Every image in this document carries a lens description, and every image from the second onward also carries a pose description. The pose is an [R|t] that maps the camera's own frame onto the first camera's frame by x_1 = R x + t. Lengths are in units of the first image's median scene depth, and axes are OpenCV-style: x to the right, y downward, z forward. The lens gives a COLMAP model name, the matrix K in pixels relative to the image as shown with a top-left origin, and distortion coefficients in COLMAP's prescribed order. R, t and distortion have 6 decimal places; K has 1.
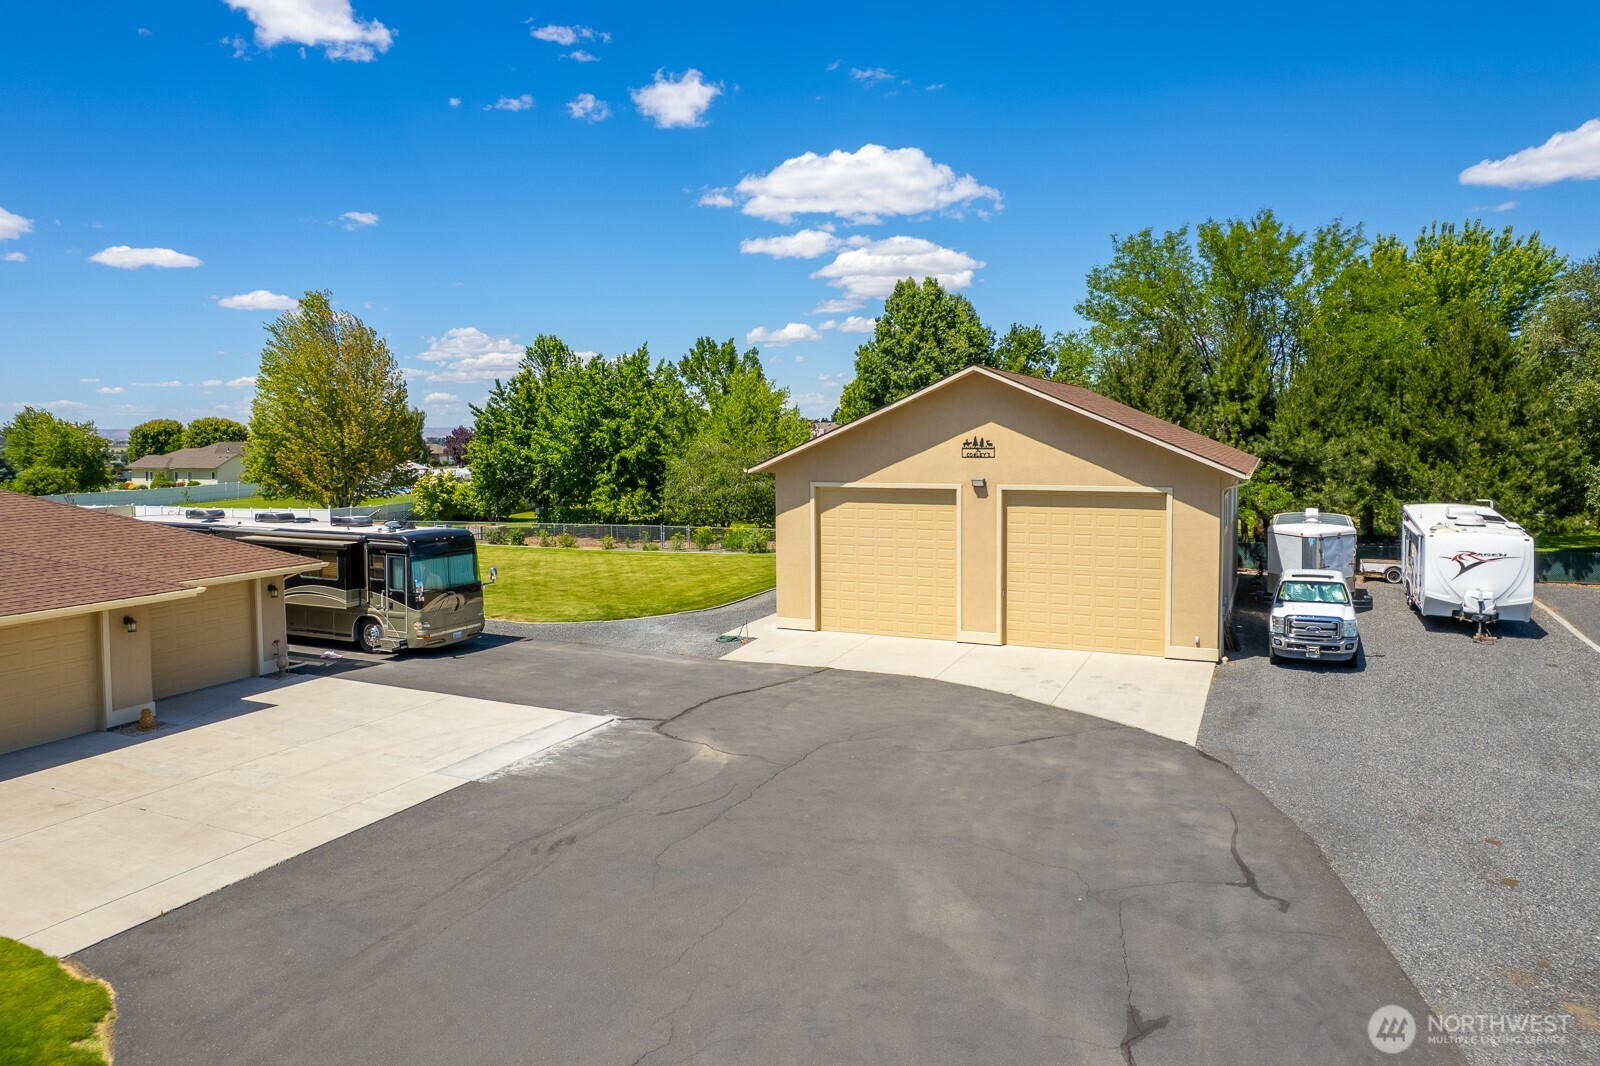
lens RADIAL K [[1080.8, 0, 810.5], [0, 1080.8, 496.4], [0, 0, 1]] dist [-0.064253, 0.068015]
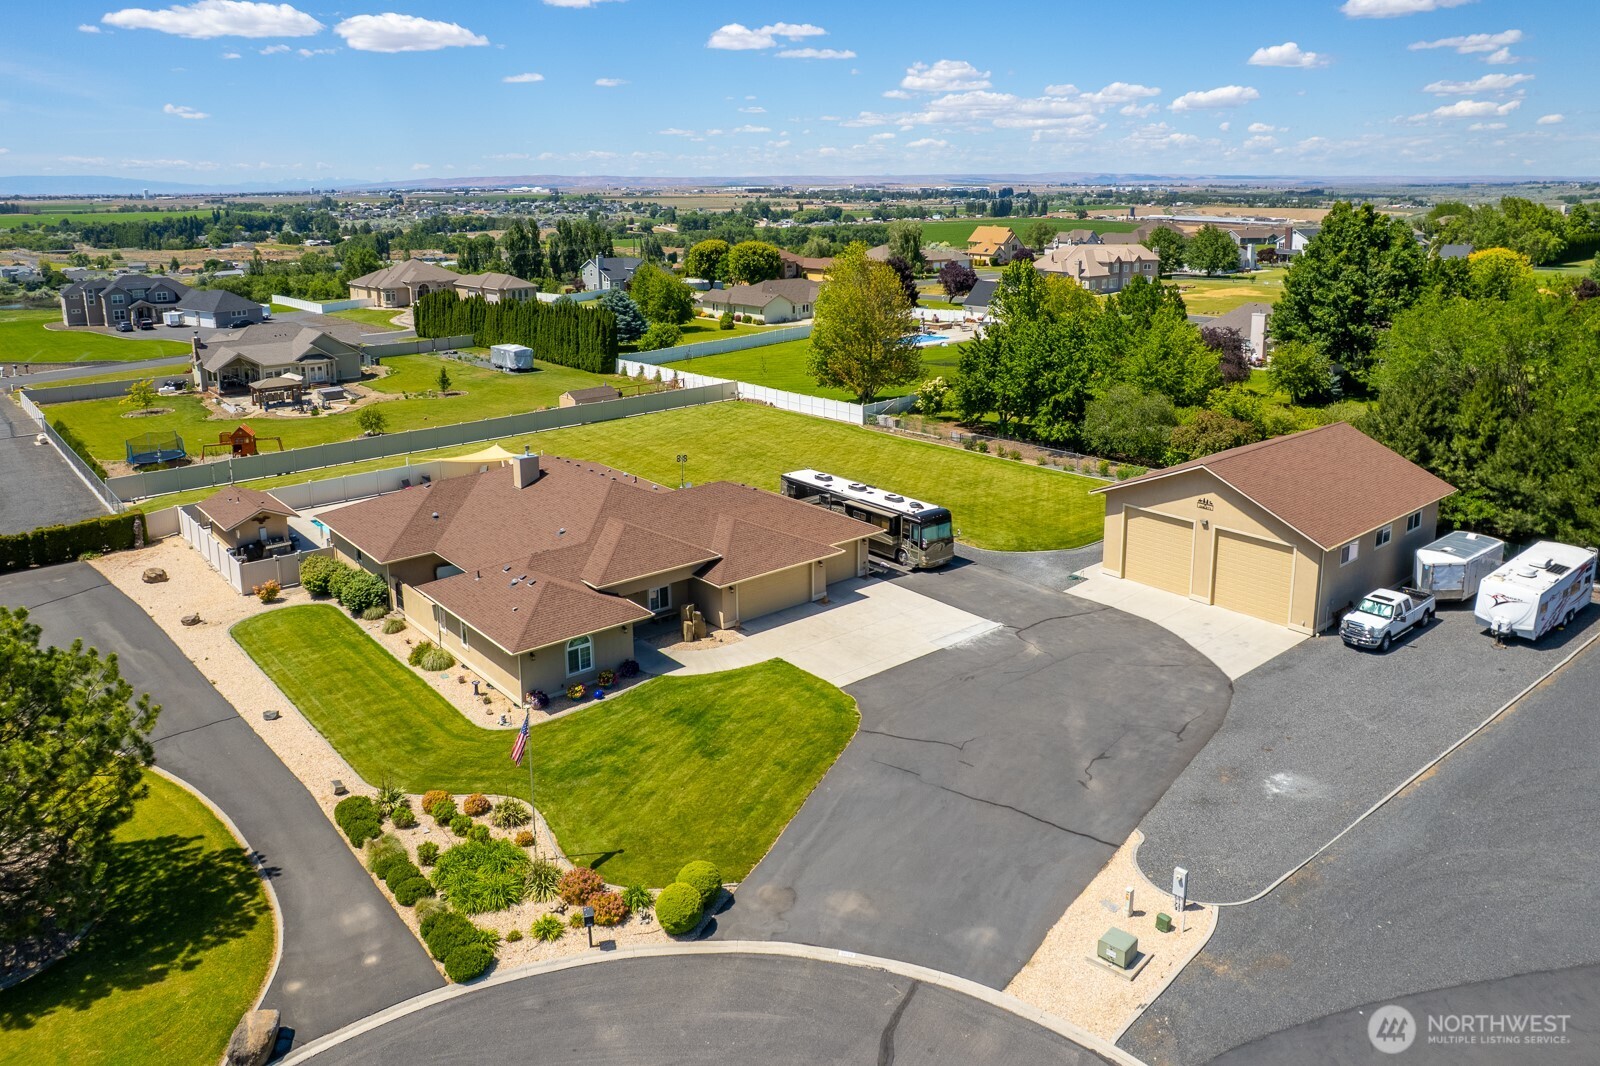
lens RADIAL K [[1181.3, 0, 739.9], [0, 1181.3, 441.6], [0, 0, 1]] dist [-0.077340, 0.084123]
pose [[0.881968, 0.090055, -0.462625, 0.386239], [-0.008606, 0.984489, 0.175233, -0.523990], [0.471230, -0.150569, 0.869063, -1.206914]]
